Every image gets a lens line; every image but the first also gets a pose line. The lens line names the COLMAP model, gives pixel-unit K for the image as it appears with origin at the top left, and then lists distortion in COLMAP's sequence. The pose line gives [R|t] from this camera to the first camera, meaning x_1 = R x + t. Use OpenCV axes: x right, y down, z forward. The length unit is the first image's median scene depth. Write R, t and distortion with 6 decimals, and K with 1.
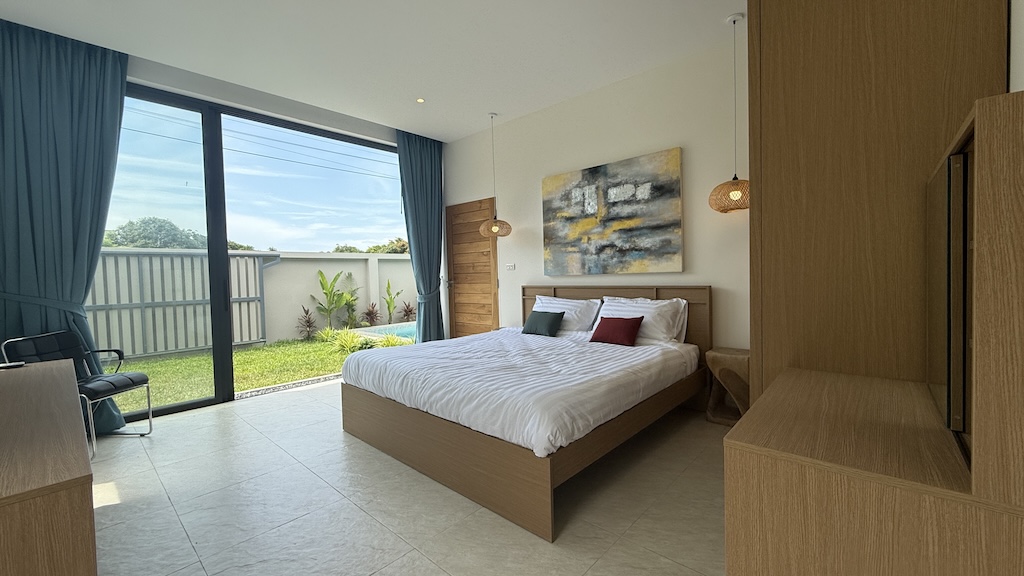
lens RADIAL K [[409.2, 0, 505.3], [0, 409.2, 287.0], [0, 0, 1]] dist [0.000112, -0.000641]
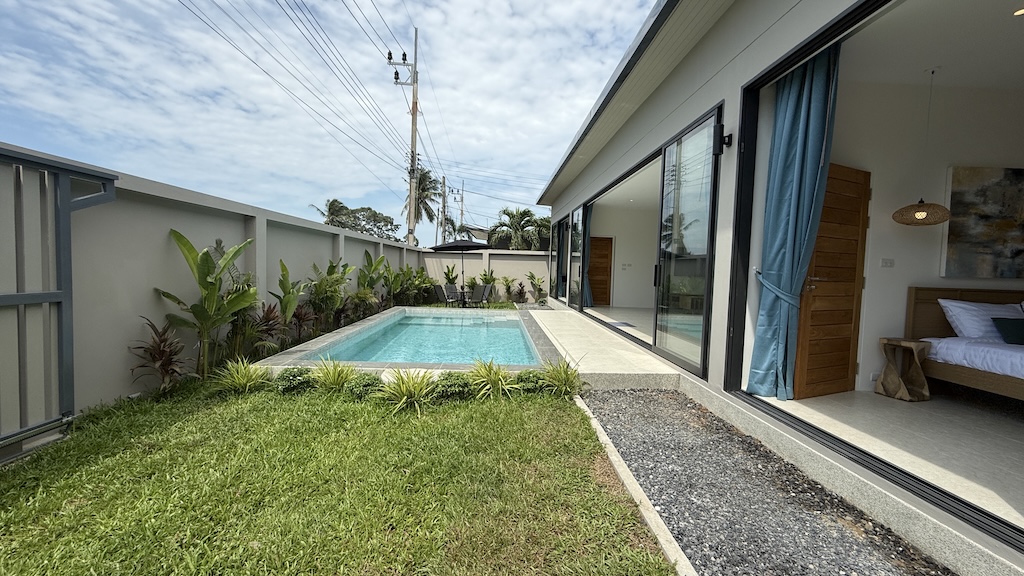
lens RADIAL K [[409.2, 0, 513.9], [0, 409.2, 288.6], [0, 0, 1]] dist [0.000112, -0.000641]
pose [[0.705439, 0.018081, 0.708540, -1.230993], [-0.027408, 0.999623, 0.001779, 0.022781], [-0.708241, -0.020674, 0.705668, 1.079605]]
